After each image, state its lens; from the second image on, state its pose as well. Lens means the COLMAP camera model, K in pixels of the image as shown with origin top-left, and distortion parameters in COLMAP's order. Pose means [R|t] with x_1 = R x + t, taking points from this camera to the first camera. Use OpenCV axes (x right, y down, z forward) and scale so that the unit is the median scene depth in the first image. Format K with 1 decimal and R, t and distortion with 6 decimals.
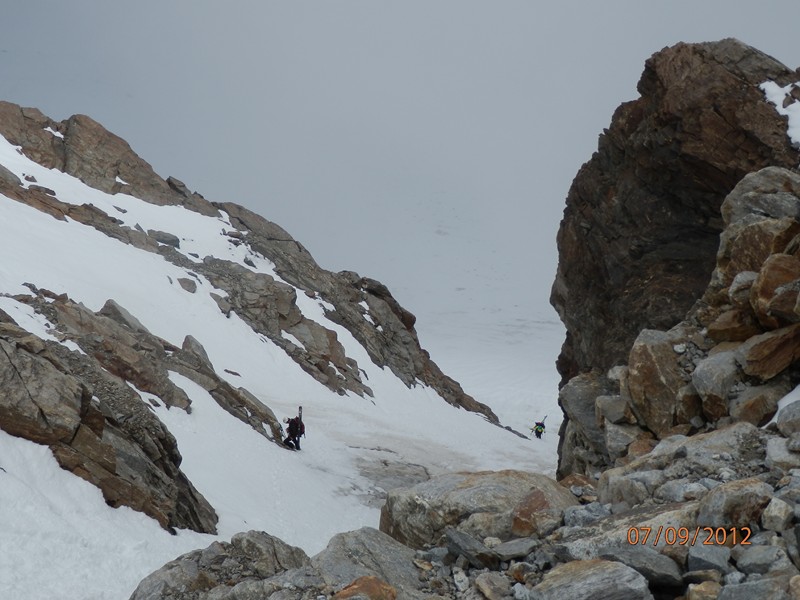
lens RADIAL K [[1063.4, 0, 399.7], [0, 1063.4, 301.3], [0, 0, 1]] dist [-0.012396, 0.000000]
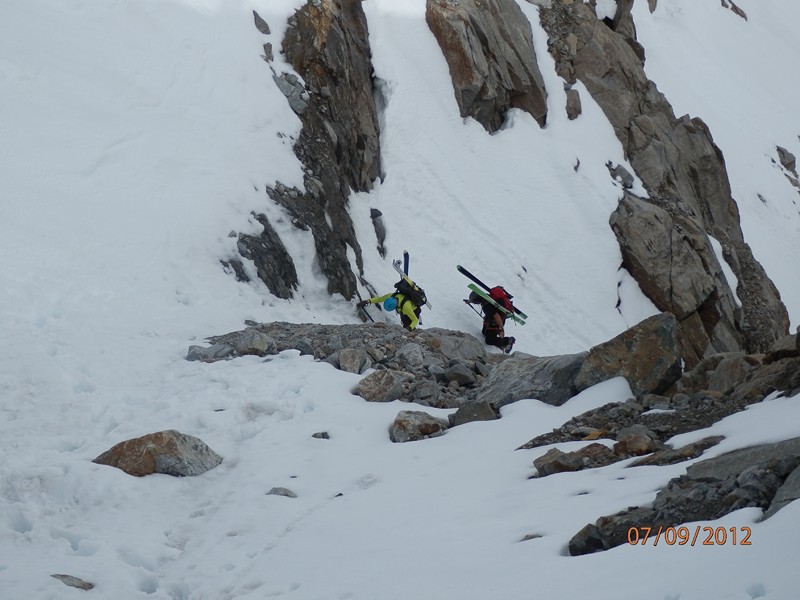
lens RADIAL K [[1312.9, 0, 400.1], [0, 1312.9, 300.8], [0, 0, 1]] dist [0.035356, 0.000000]
pose [[0.618940, 0.482126, -0.620055, 0.169579], [-0.406249, 0.872146, 0.272622, -0.068394], [0.672216, 0.083160, 0.735669, -0.159342]]
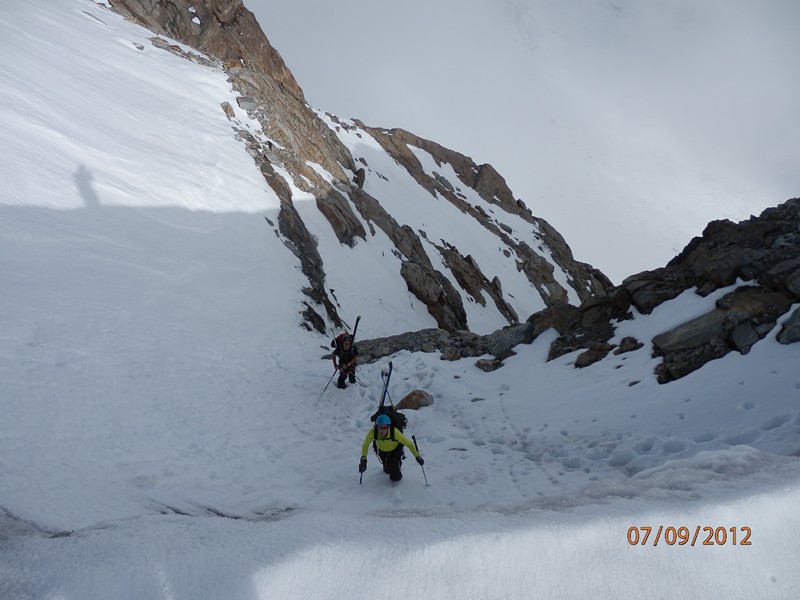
lens RADIAL K [[581.5, 0, 398.9], [0, 581.5, 299.0], [0, 0, 1]] dist [-0.006698, -0.000351]
pose [[0.877102, 0.301672, -0.373745, 0.095480], [-0.264027, 0.952859, 0.149495, -0.046563], [0.401225, -0.032444, 0.915405, -0.252027]]
